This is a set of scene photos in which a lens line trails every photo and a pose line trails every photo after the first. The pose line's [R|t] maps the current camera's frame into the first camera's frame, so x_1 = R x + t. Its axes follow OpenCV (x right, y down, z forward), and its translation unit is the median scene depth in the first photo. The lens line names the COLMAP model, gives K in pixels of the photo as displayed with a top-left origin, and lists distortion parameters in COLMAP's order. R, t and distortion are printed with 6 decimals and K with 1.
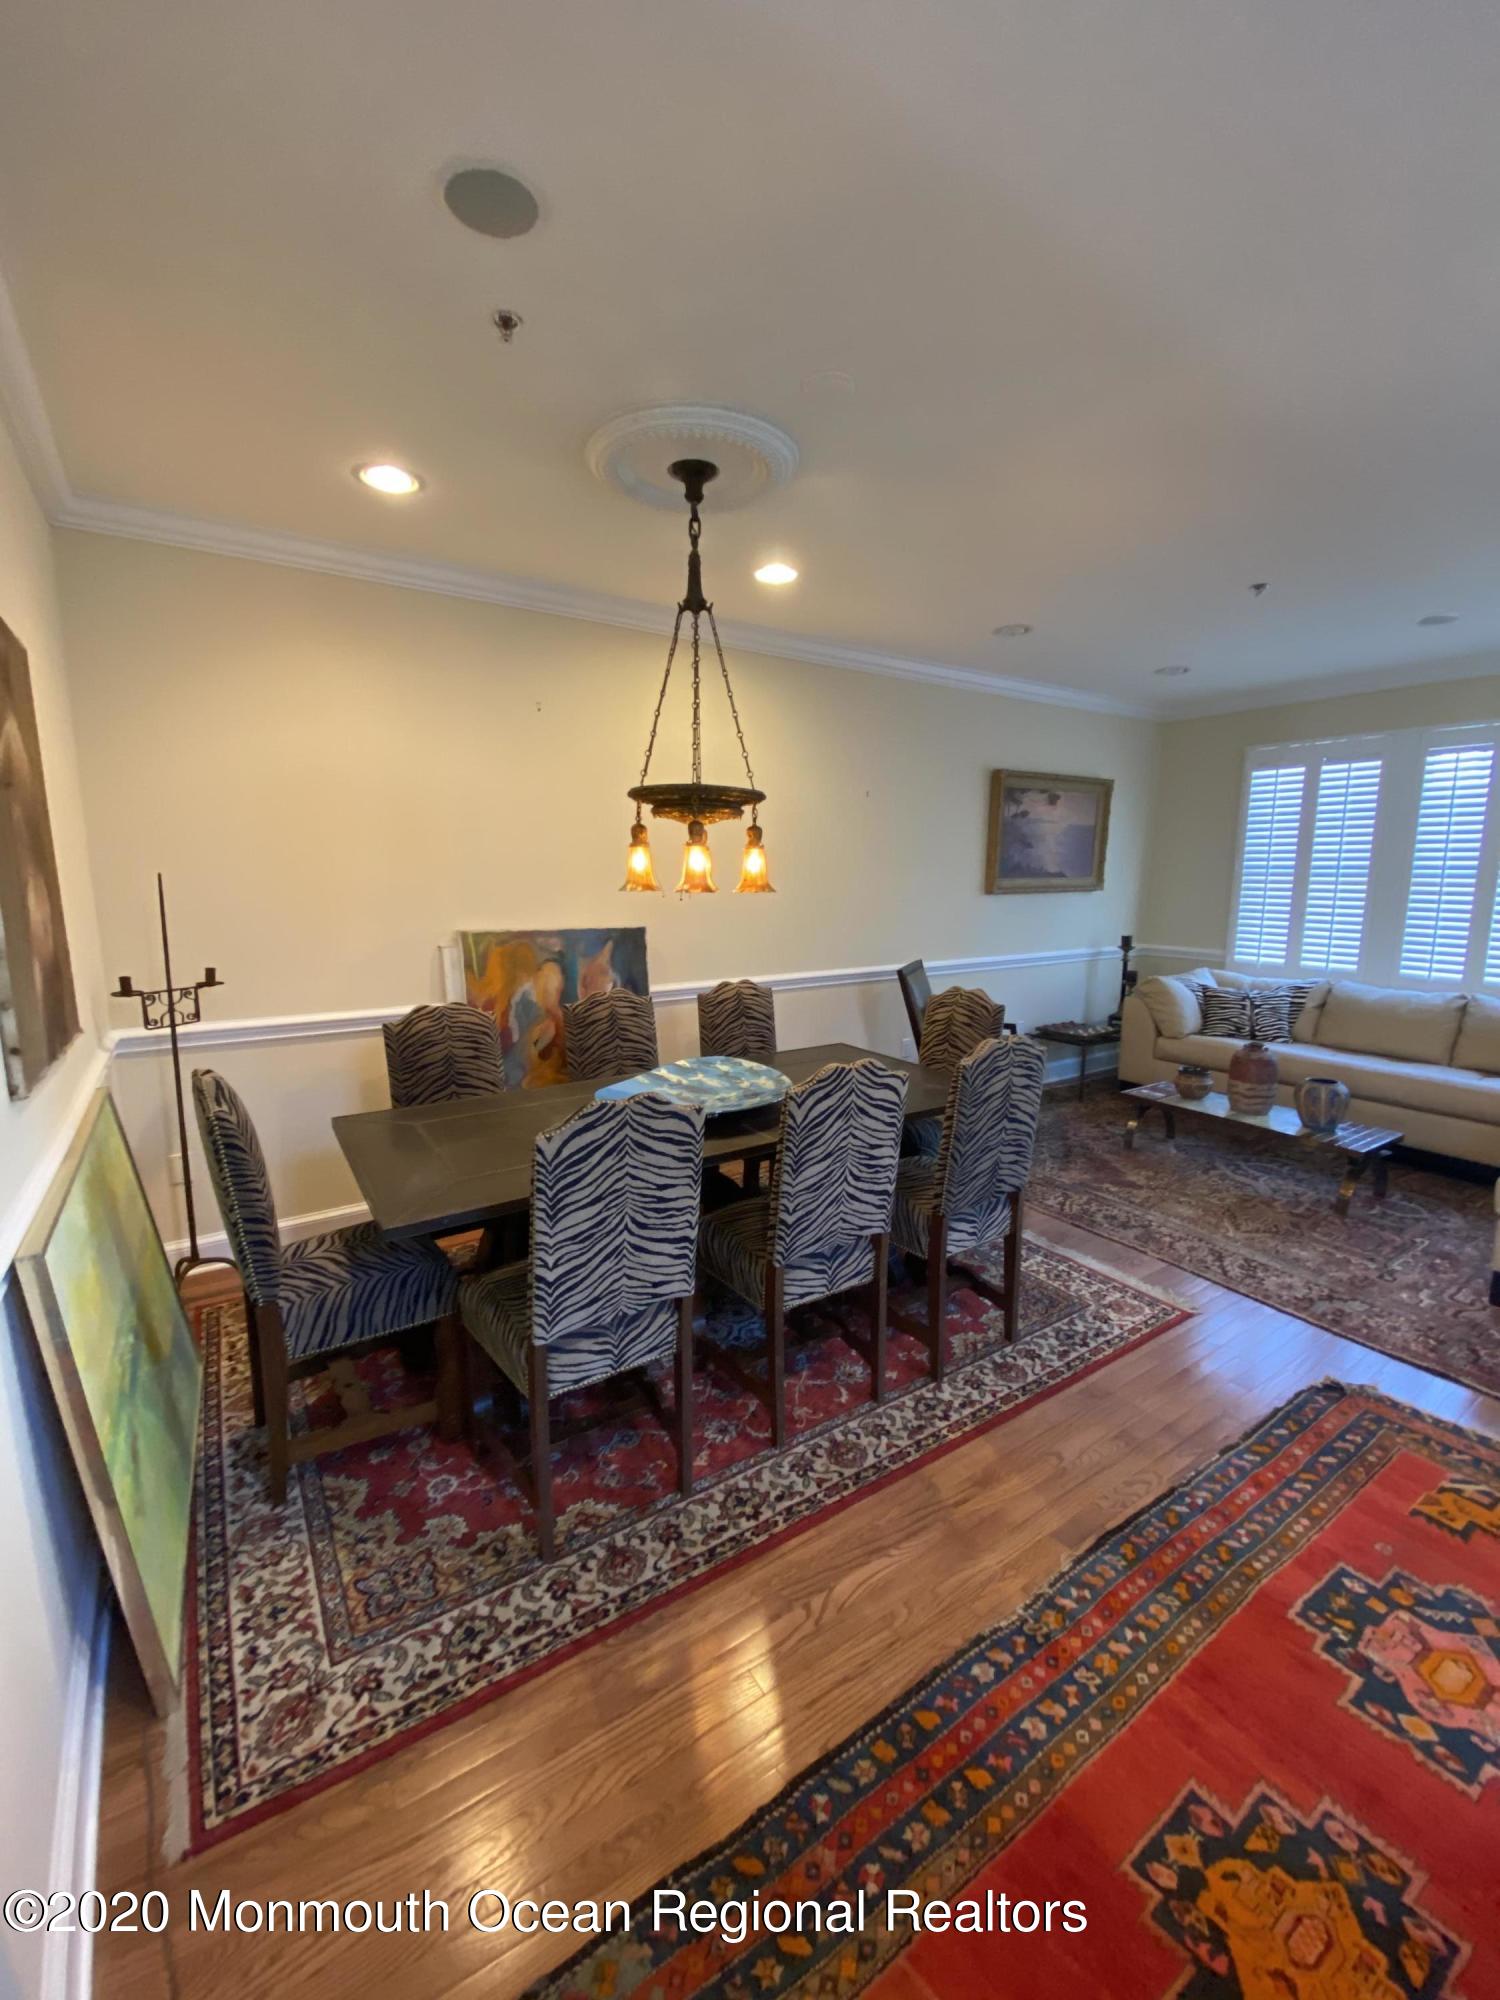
lens RADIAL K [[801.7, 0, 751.8], [0, 801.7, 998.9], [0, 0, 1]] dist [0.028800, -0.023011]
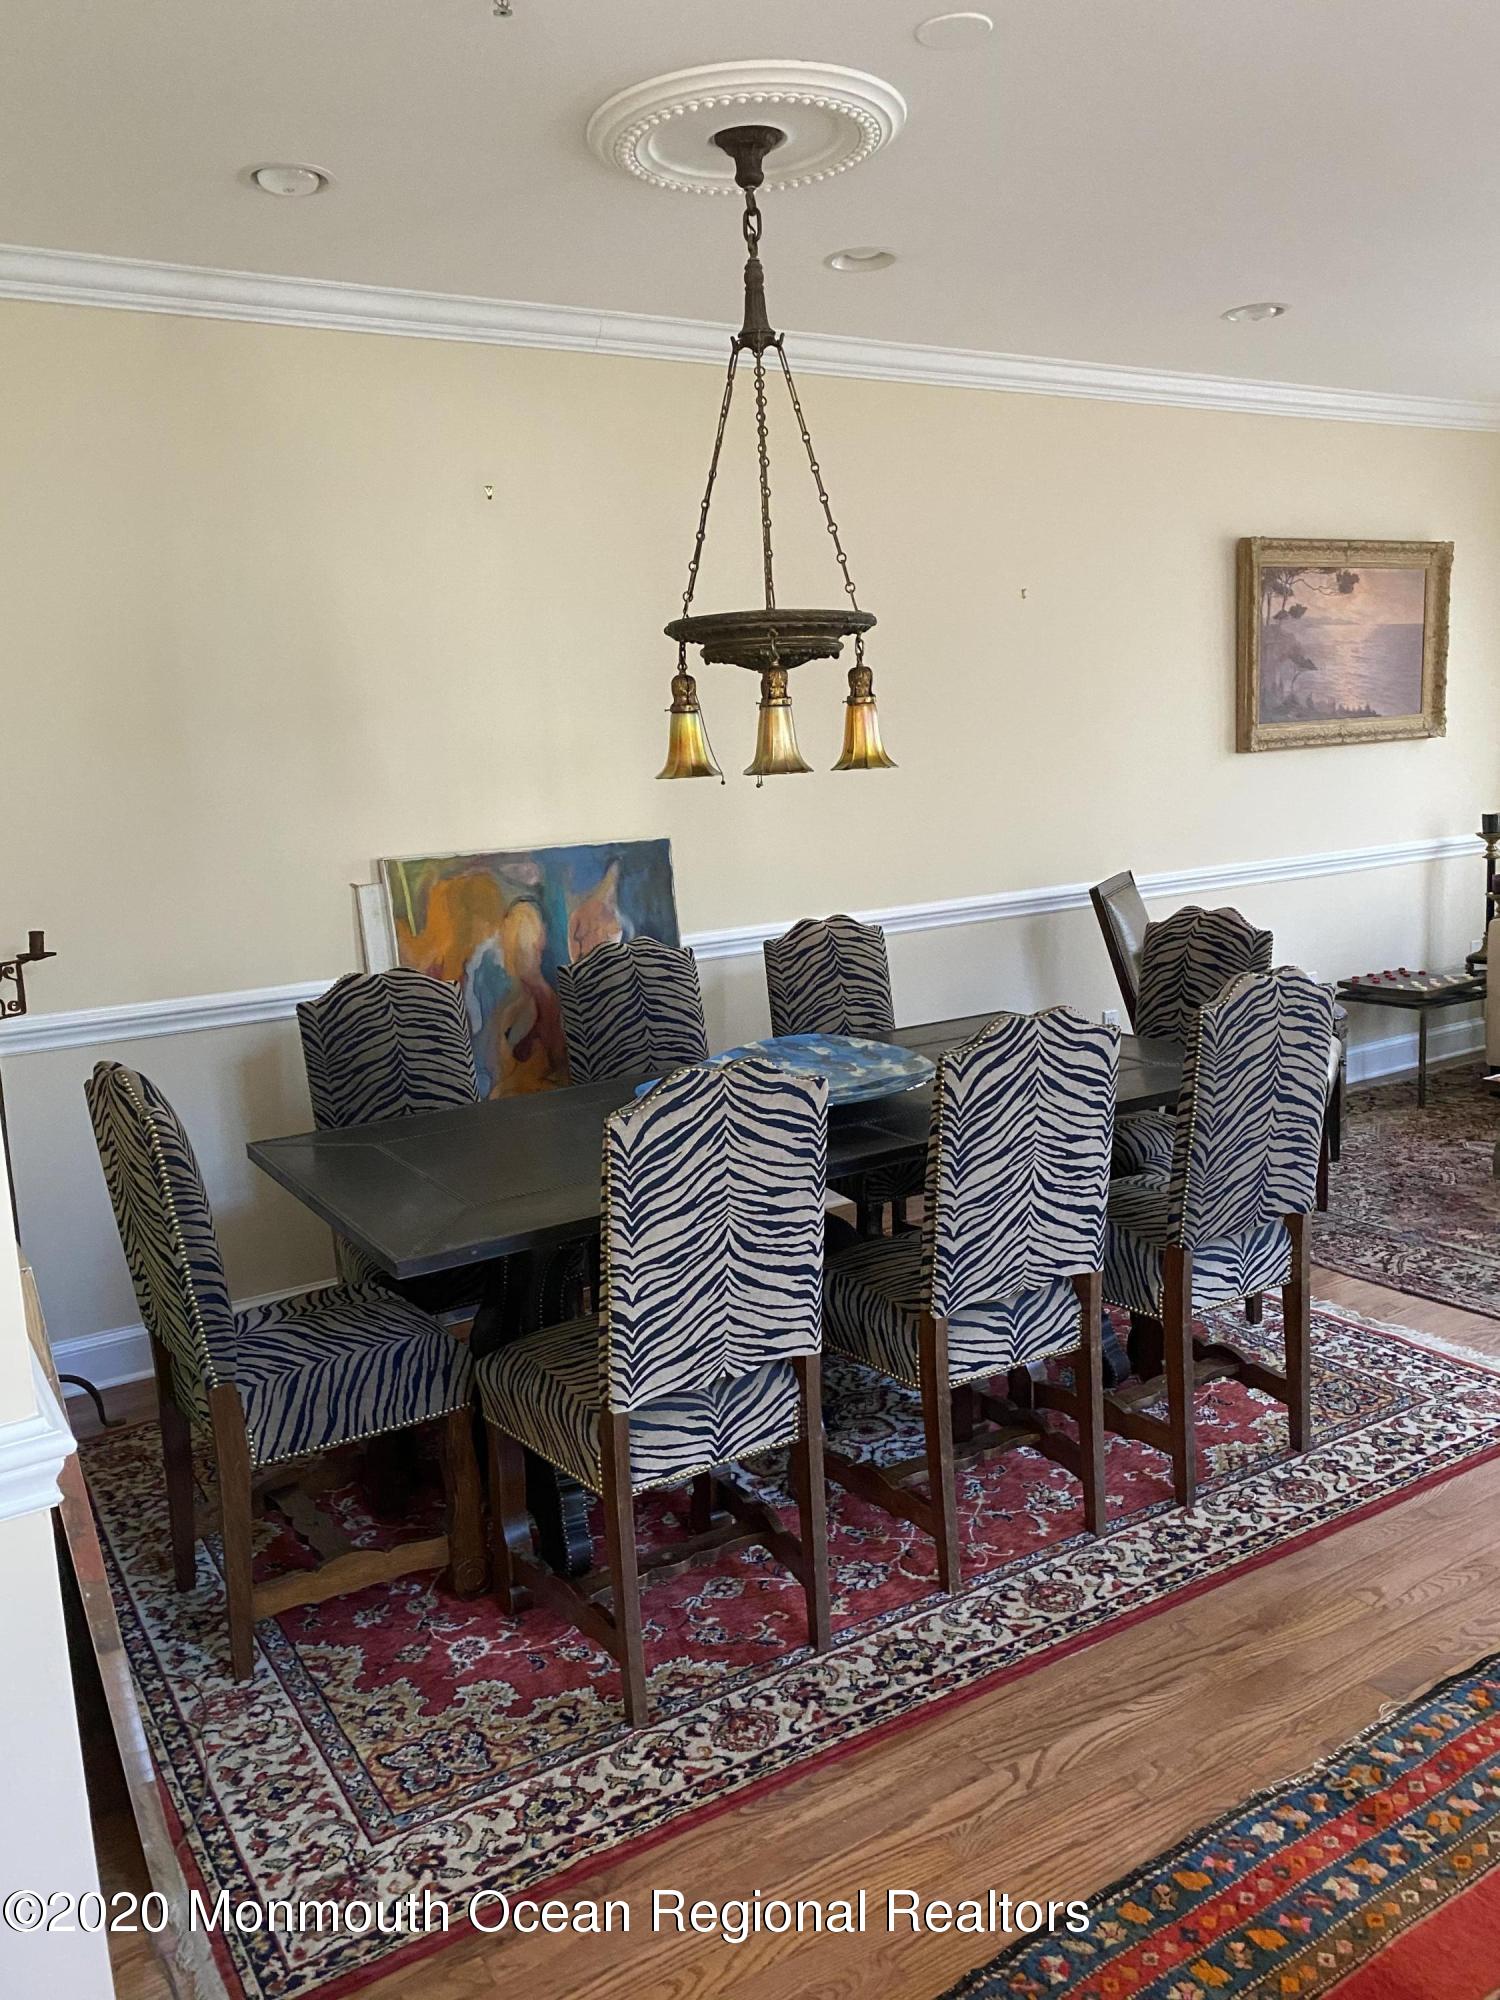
lens RADIAL K [[1544.1, 0, 733.7], [0, 1544.1, 987.4], [0, 0, 1]] dist [0.031271, -0.011564]
pose [[0.997894, -0.049088, -0.042404, -0.074848], [0.049118, 0.998793, -0.000322, 0.049515], [0.042368, -0.001762, 0.999101, -0.328926]]
